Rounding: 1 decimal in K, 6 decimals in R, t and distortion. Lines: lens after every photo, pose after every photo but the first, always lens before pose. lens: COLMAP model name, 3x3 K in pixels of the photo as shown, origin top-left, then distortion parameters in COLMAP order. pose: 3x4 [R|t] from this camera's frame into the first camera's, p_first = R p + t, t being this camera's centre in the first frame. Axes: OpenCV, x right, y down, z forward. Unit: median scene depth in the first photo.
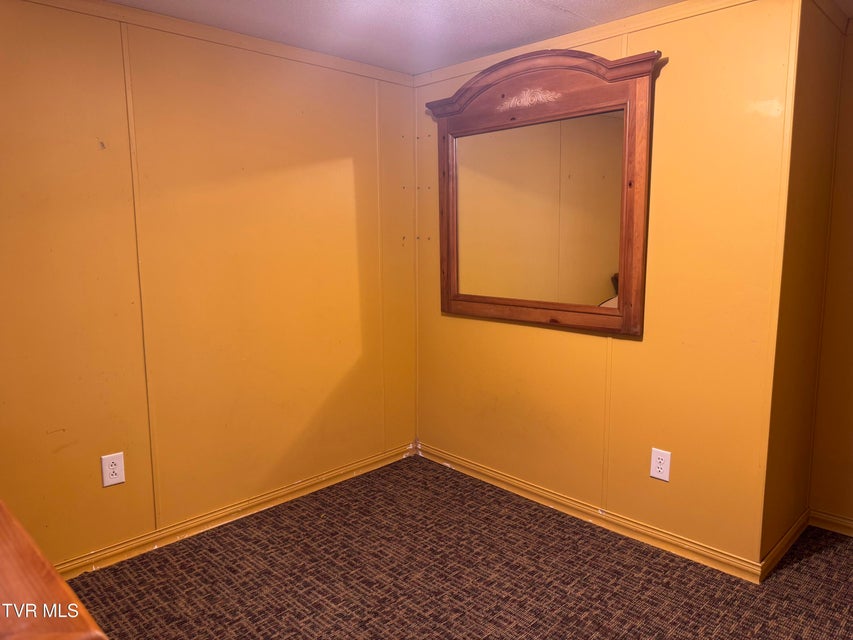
lens RADIAL K [[601.9, 0, 426.5], [0, 601.9, 320.0], [0, 0, 1]] dist [0.100237, -0.131783]
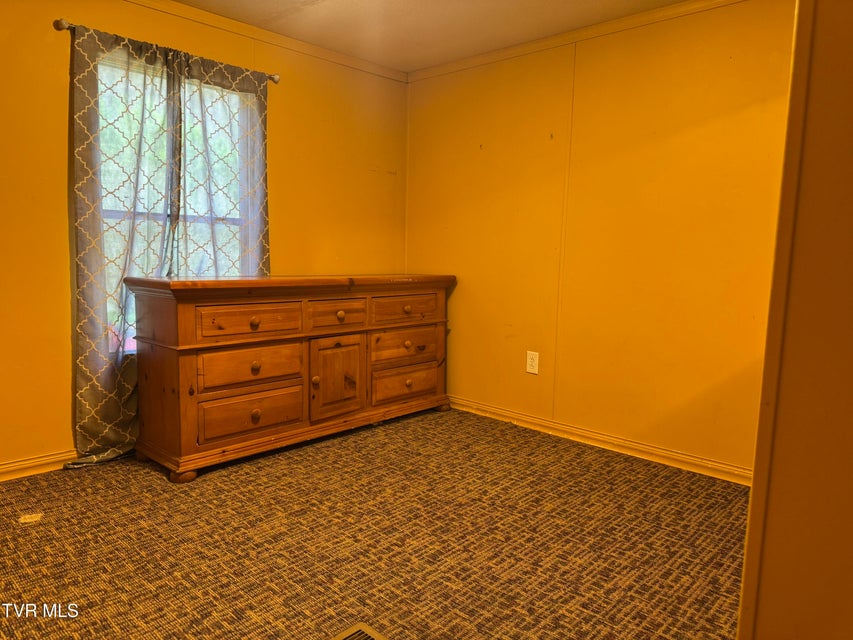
lens RADIAL K [[601.9, 0, 426.5], [0, 601.9, 320.0], [0, 0, 1]] dist [0.100237, -0.131783]
pose [[0.021438, 0.116476, -0.992962, 0.897057], [-0.160888, 0.980648, 0.111558, 0.026498], [0.986740, 0.157364, 0.039762, 0.686476]]
